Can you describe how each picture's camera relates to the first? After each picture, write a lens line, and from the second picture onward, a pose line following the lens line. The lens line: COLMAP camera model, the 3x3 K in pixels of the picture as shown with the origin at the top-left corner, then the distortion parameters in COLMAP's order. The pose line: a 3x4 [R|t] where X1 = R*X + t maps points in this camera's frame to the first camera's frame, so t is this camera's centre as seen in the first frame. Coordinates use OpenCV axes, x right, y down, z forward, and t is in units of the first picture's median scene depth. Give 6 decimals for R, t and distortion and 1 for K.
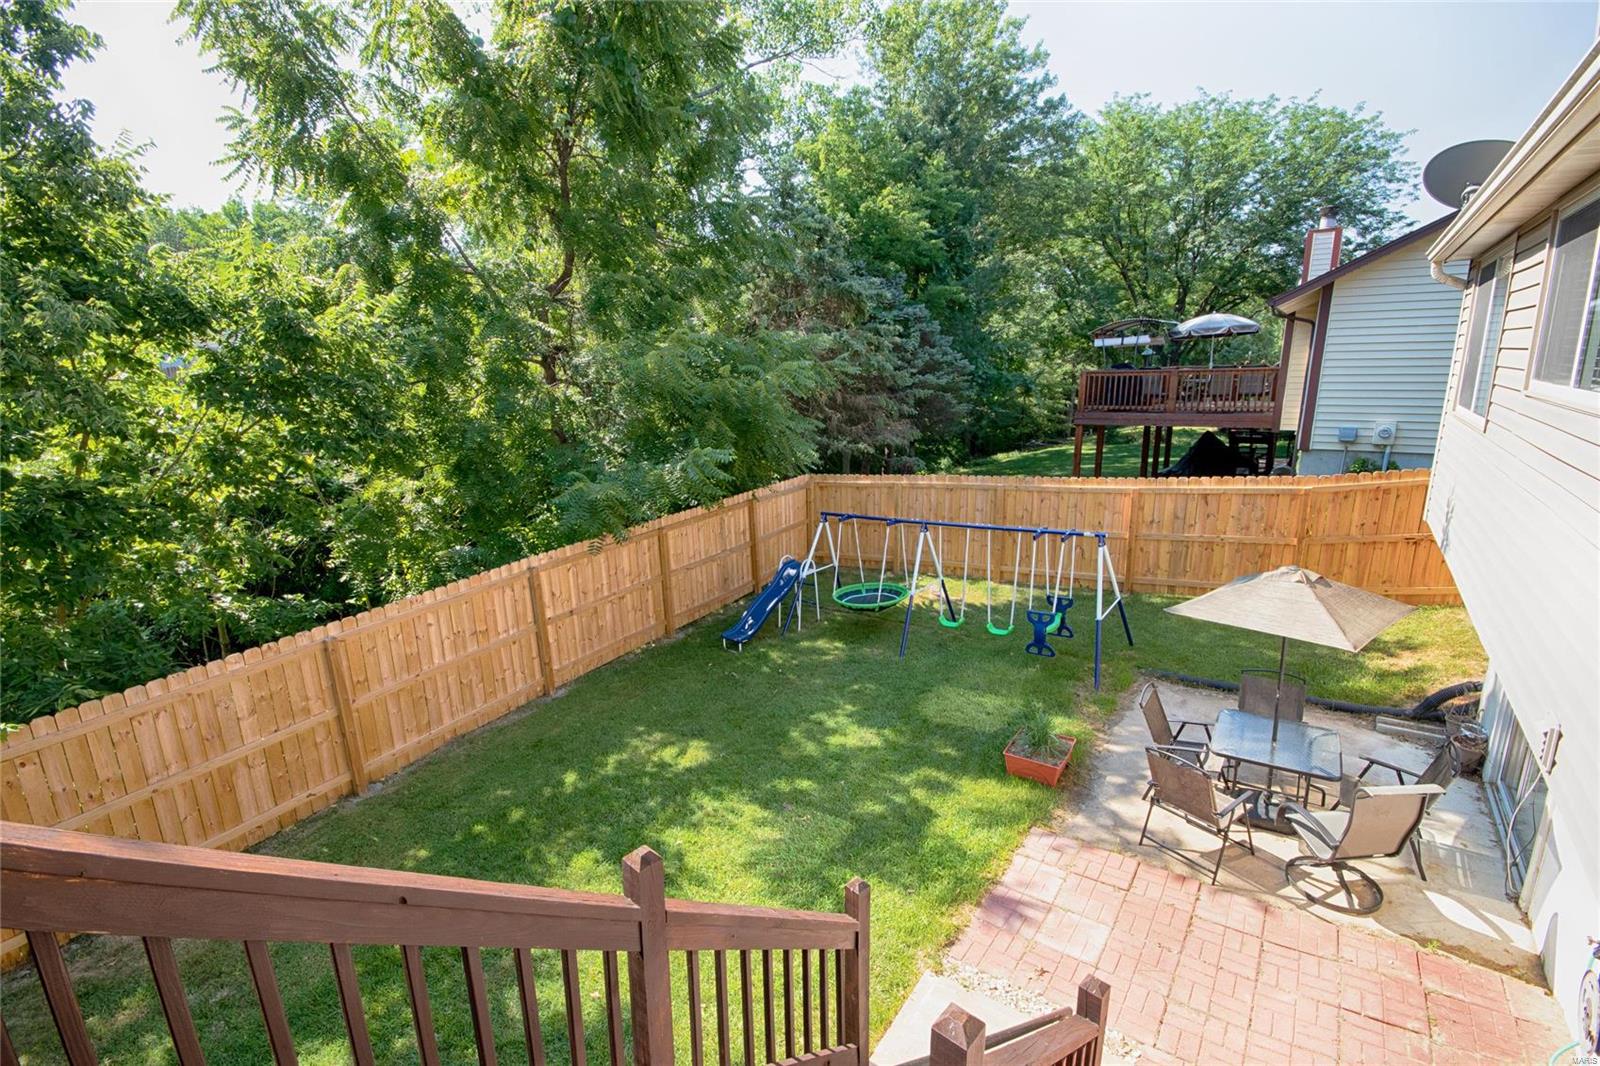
lens RADIAL K [[739.4, 0, 796.7], [0, 739.4, 530.8], [0, 0, 1]] dist [-0.001694, 0.000010]
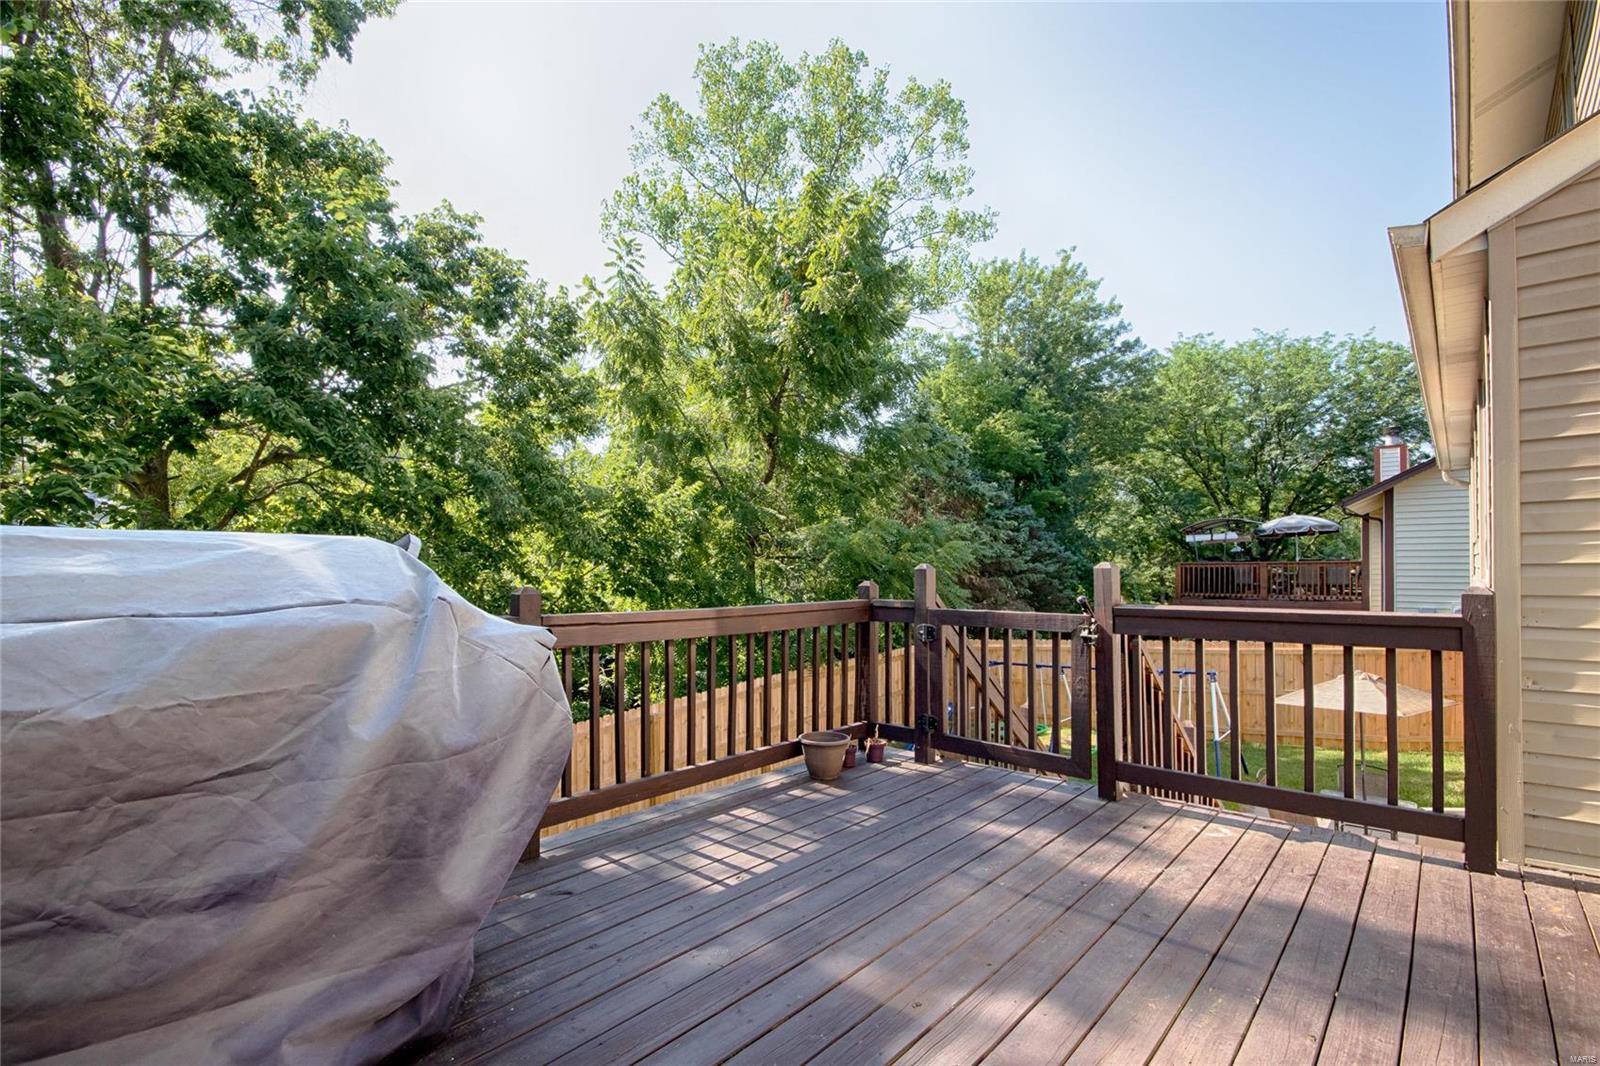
lens RADIAL K [[739.4, 0, 801.9], [0, 739.4, 541.1], [0, 0, 1]] dist [-0.001694, 0.000010]
pose [[0.994940, 0.015554, -0.099260, -0.047219], [-0.040060, 0.967428, -0.249958, 0.037484], [0.092139, 0.252669, 0.963156, -0.097105]]
